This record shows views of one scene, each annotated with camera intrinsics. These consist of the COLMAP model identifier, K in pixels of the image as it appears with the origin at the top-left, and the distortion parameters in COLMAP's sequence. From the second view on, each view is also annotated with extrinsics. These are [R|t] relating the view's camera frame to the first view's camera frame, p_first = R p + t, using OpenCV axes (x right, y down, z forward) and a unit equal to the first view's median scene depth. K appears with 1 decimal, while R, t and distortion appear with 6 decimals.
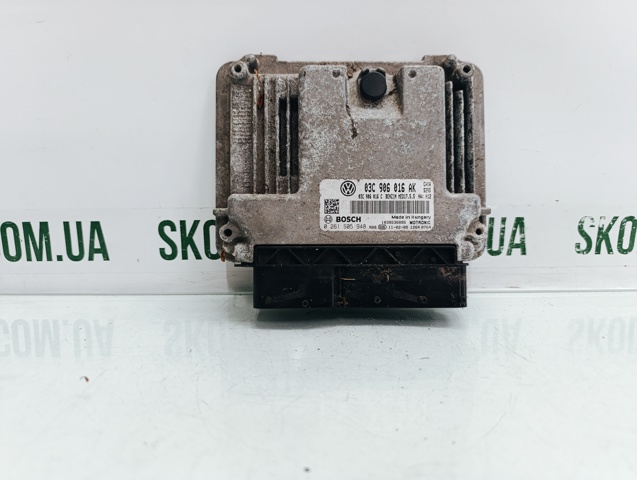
lens RADIAL K [[413.0, 0, 301.9], [0, 413.0, 240.2], [0, 0, 1]] dist [-0.035632, -0.007619]
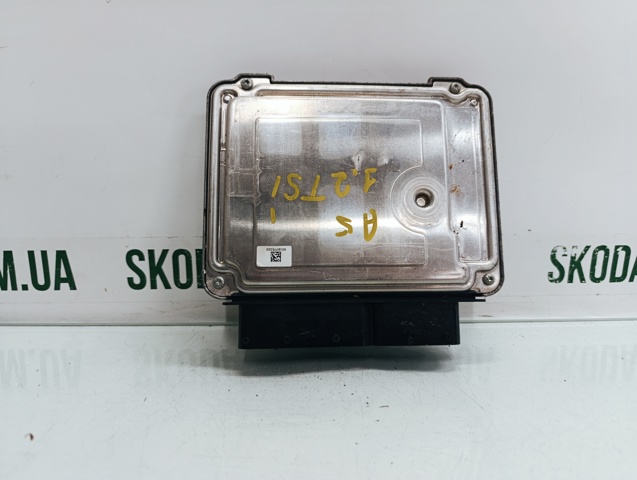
lens RADIAL K [[413.0, 0, 315.6], [0, 413.0, 230.0], [0, 0, 1]] dist [-0.035632, -0.007619]
pose [[0.999566, 0.003272, 0.029277, 0.072364], [-0.003148, 0.999986, -0.004265, -0.091280], [-0.029291, 0.004171, 0.999562, 0.011683]]
